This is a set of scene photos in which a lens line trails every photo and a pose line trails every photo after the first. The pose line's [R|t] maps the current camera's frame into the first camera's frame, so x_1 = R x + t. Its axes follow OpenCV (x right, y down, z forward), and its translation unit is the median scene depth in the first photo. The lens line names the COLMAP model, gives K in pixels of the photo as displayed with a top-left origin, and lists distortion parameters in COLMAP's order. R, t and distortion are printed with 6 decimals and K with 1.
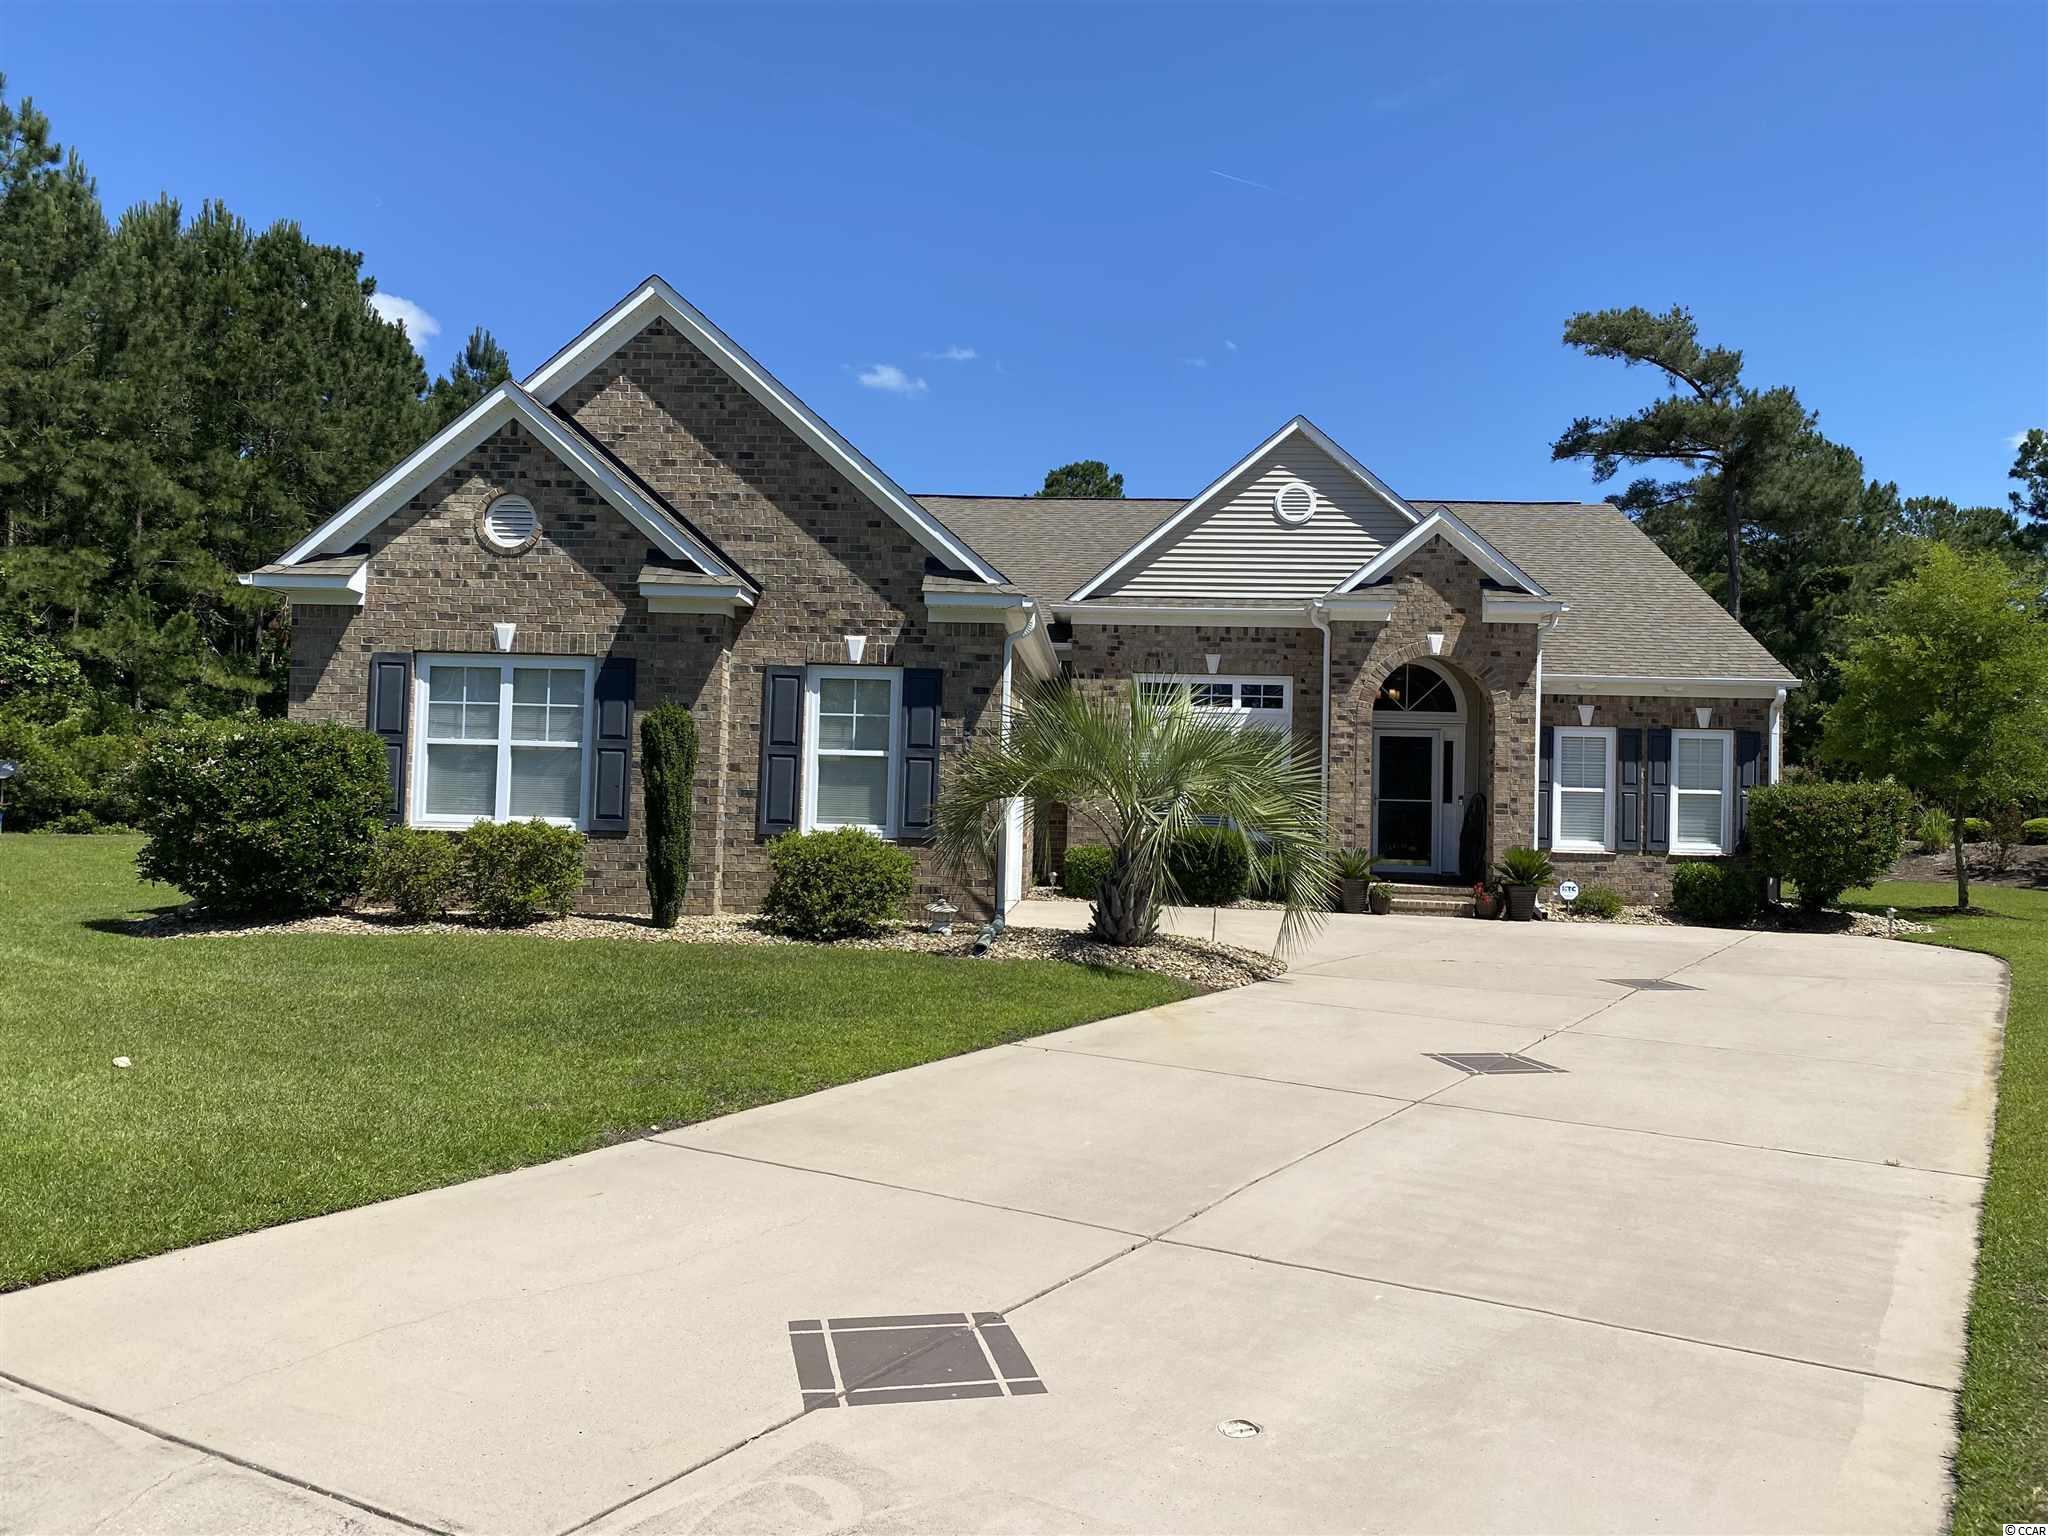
lens RADIAL K [[1520.1, 0, 1024.0], [0, 1520.1, 768.0], [0, 0, 1]] dist [0.129248, -0.195318]
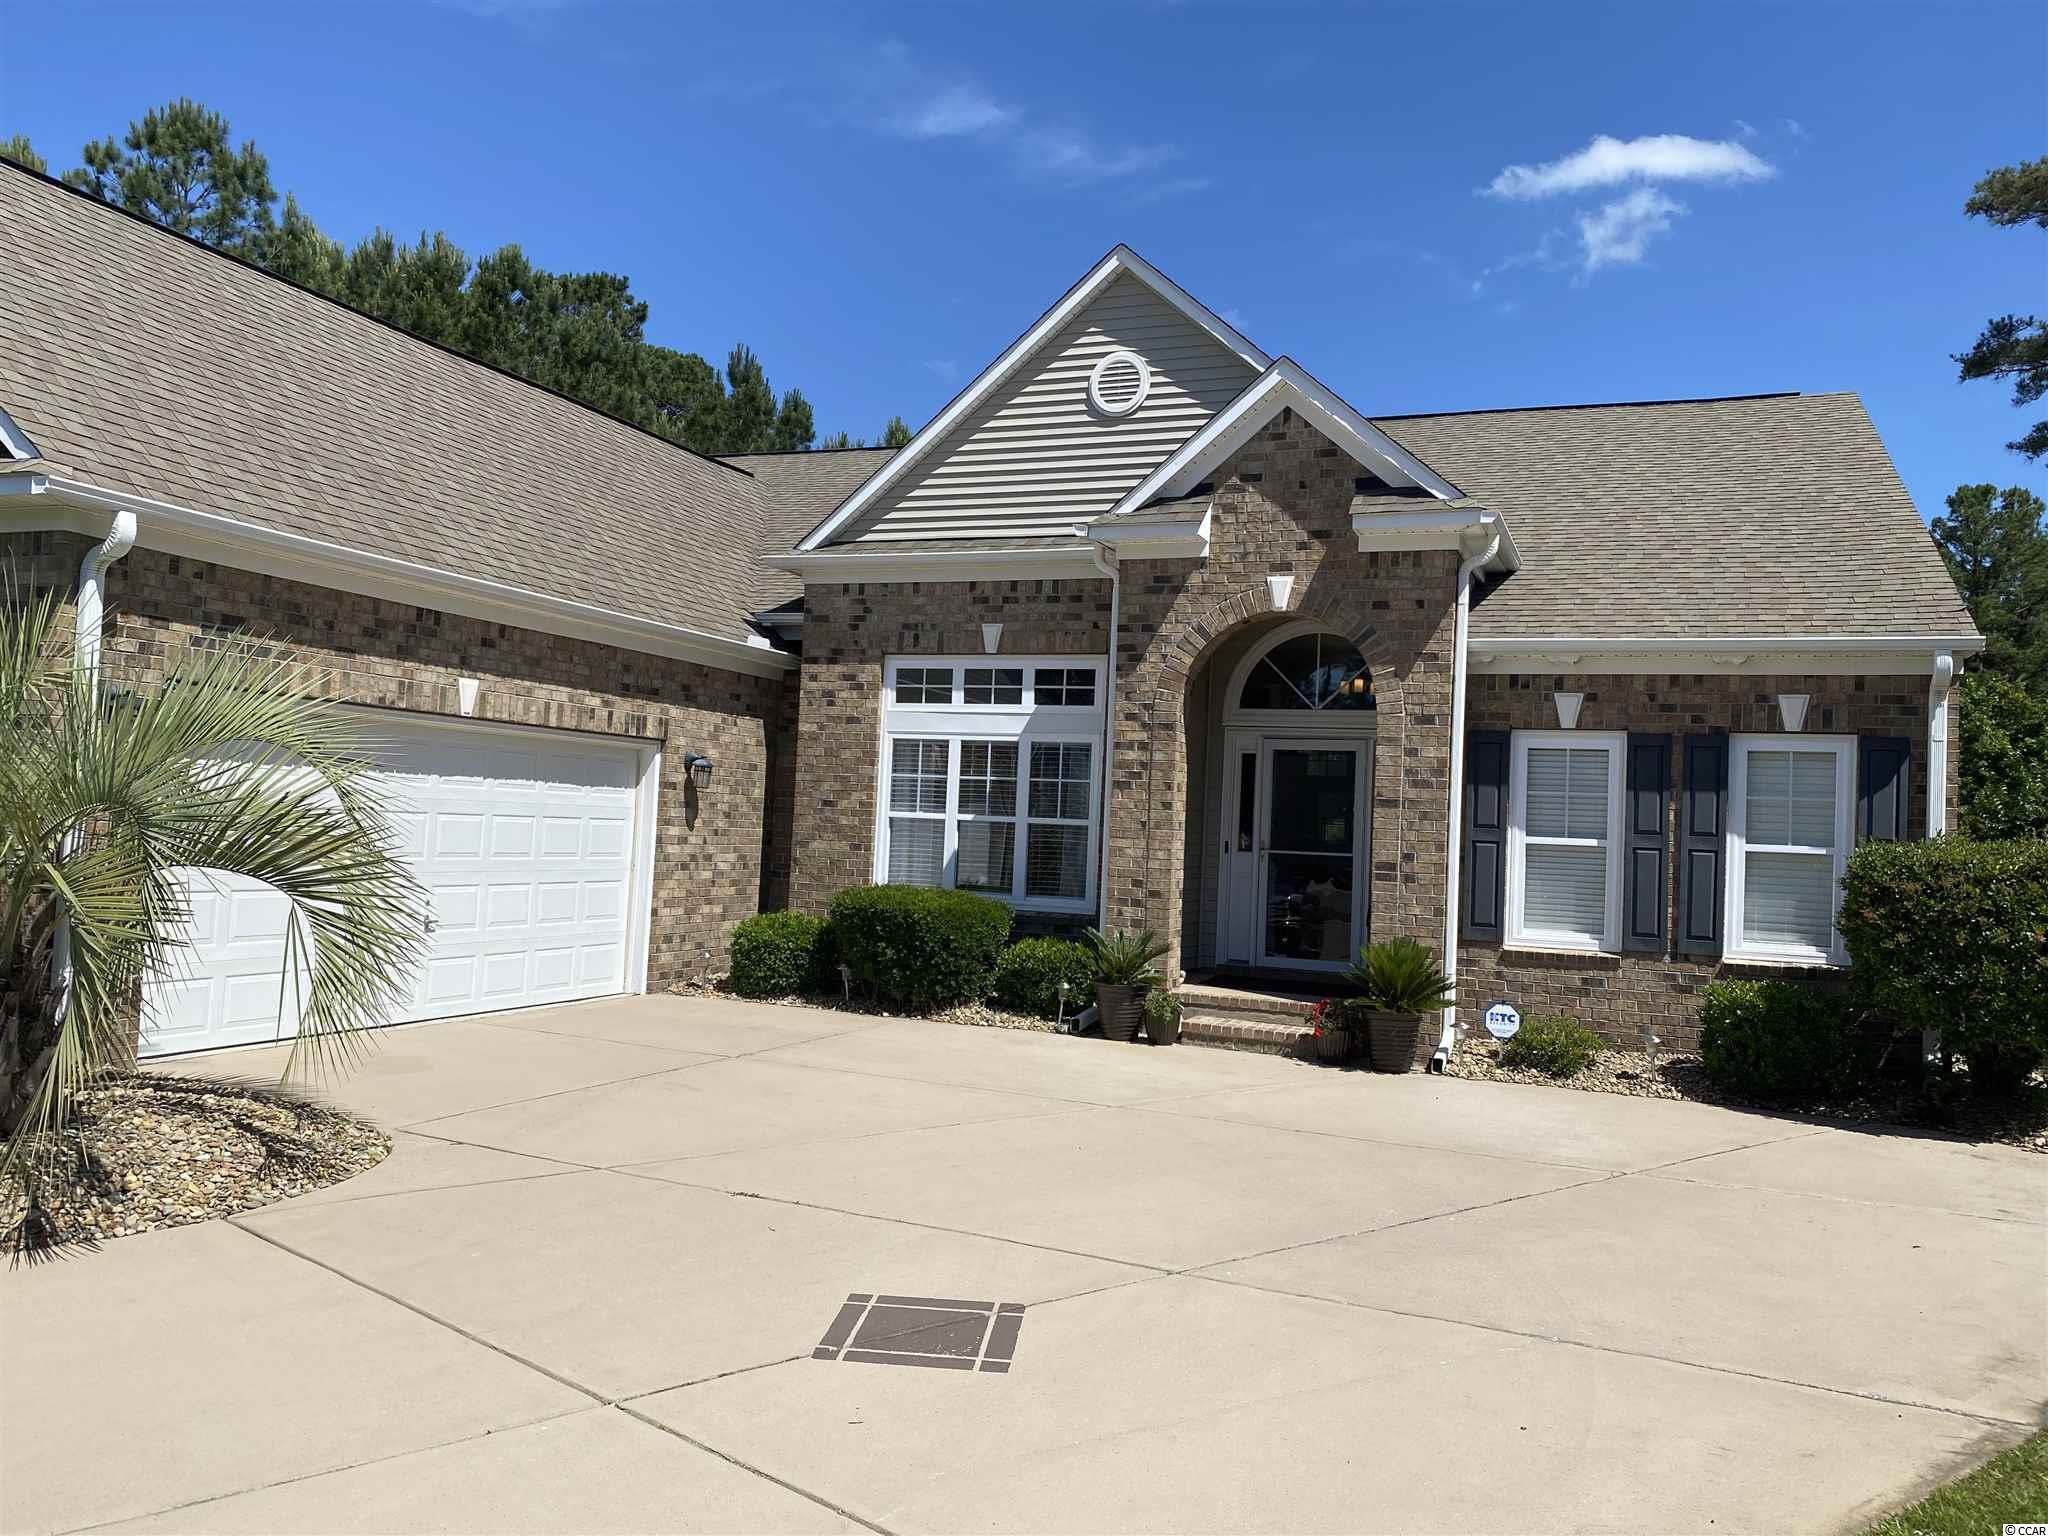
lens RADIAL K [[1520.1, 0, 1024.0], [0, 1520.1, 768.0], [0, 0, 1]] dist [0.129248, -0.195318]
pose [[0.947687, 0.002109, -0.319195, 0.357867], [-0.008545, 0.999787, -0.018764, -0.000486], [0.319087, 0.020510, 0.947503, 0.400681]]
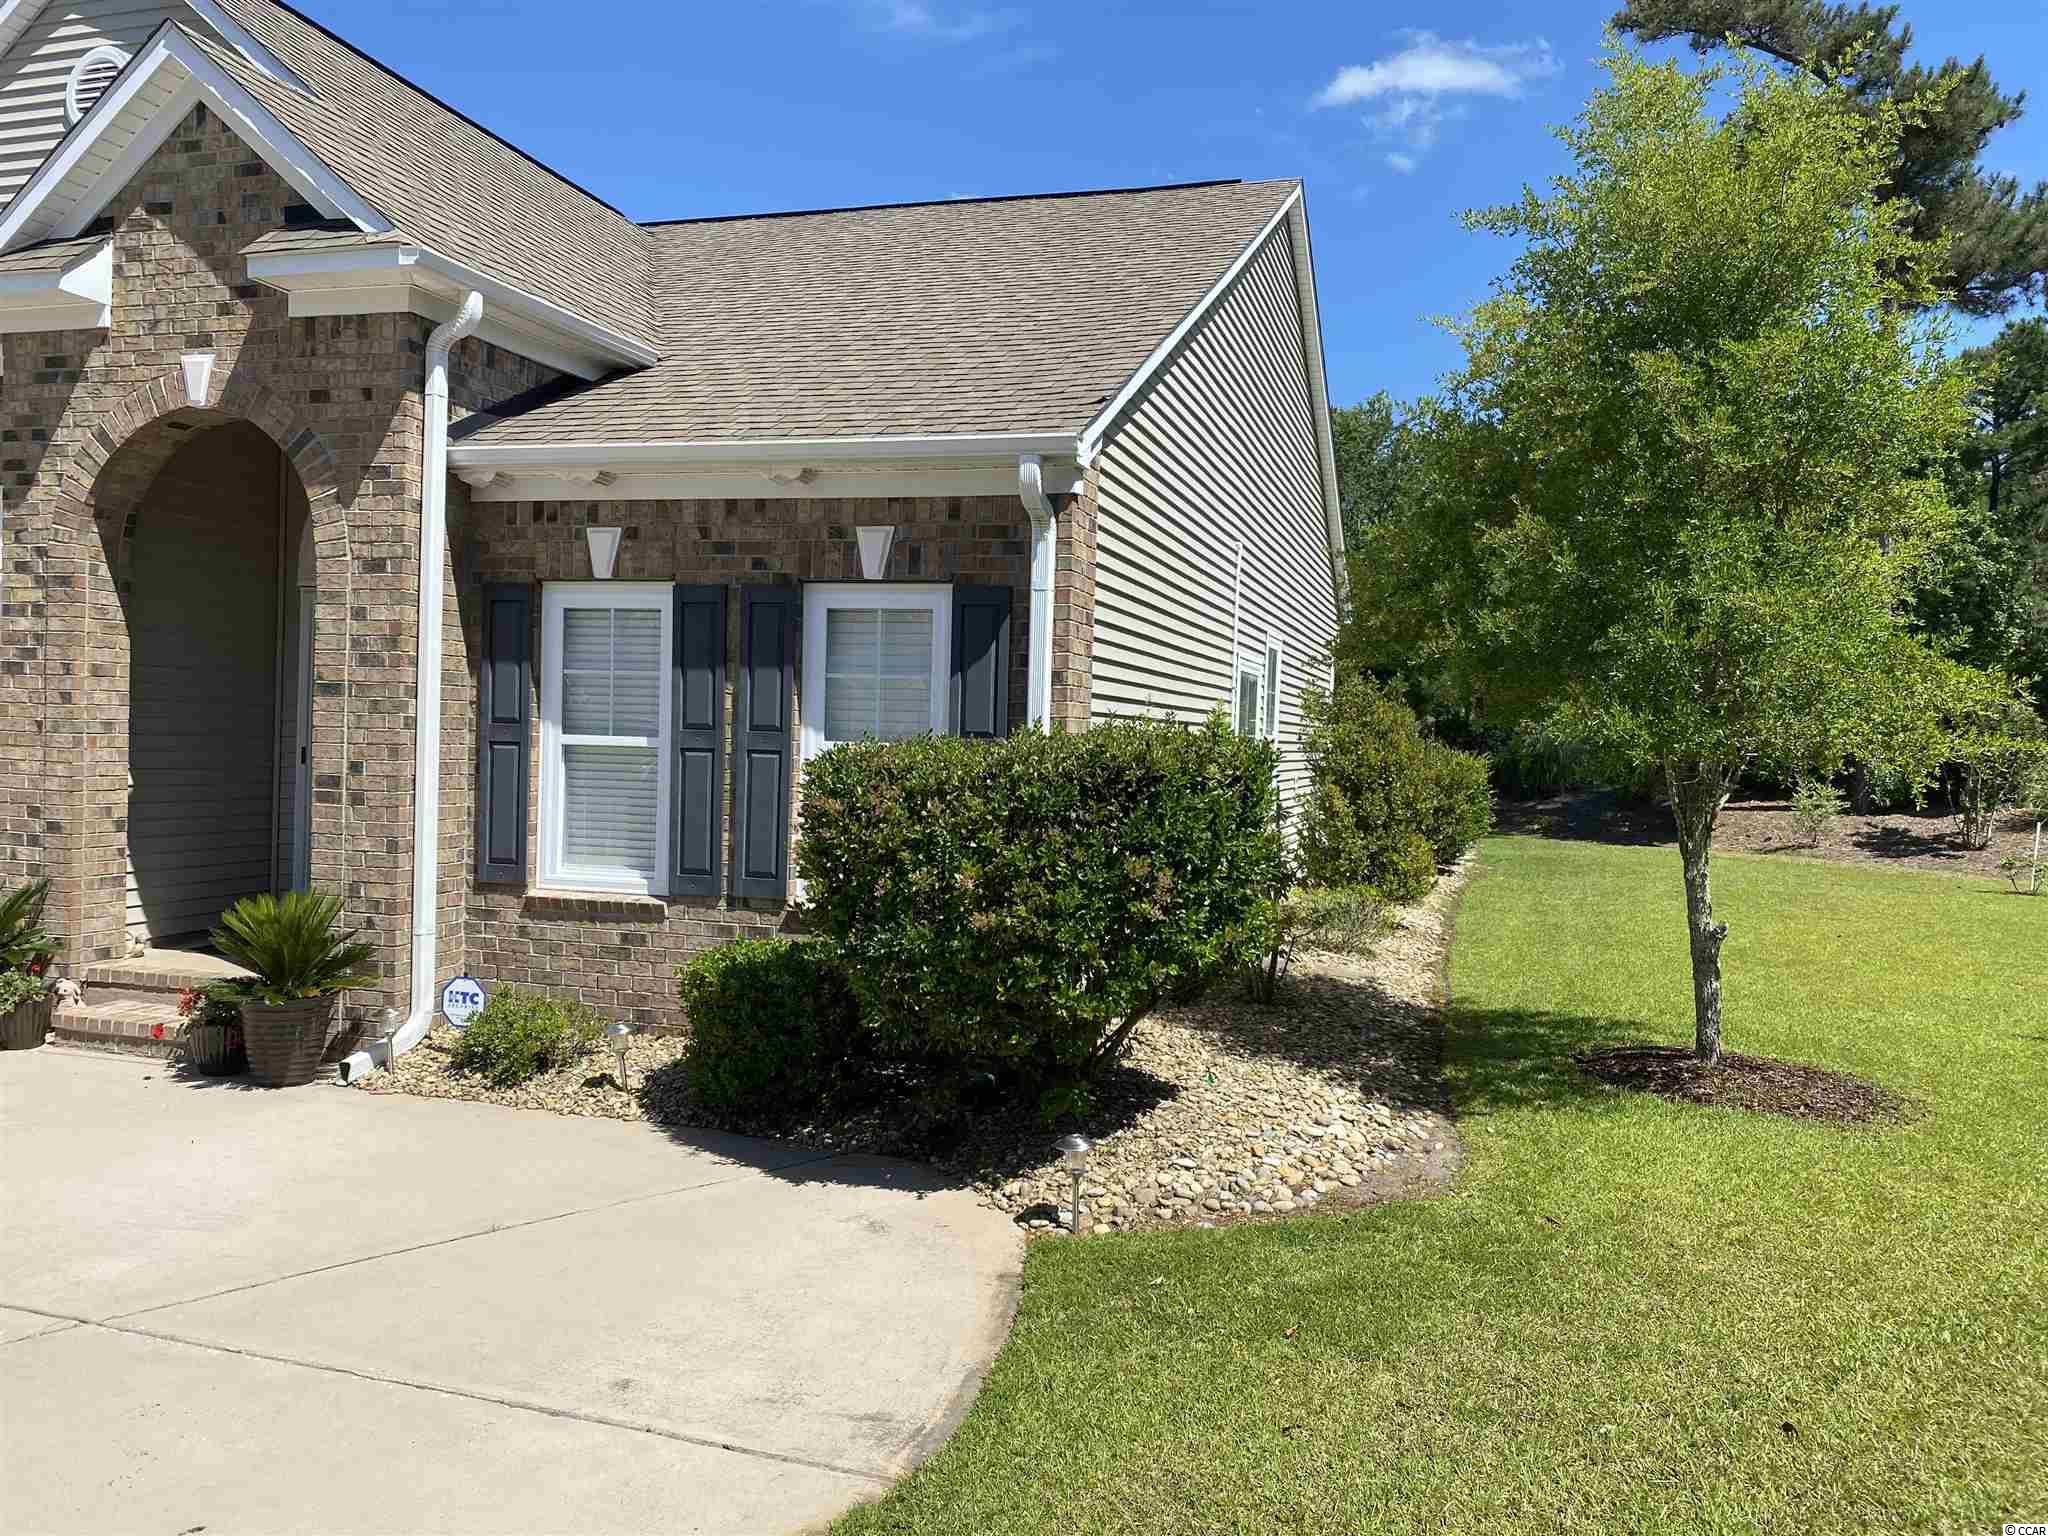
lens RADIAL K [[1570.5, 0, 1024.0], [0, 1570.5, 768.0], [0, 0, 1]] dist [0.000841, 0.000179]
pose [[0.972883, 0.007919, -0.231162, 0.566396], [0.002933, 0.998911, 0.046562, 0.002661], [0.231279, -0.045977, 0.971801, 0.634686]]
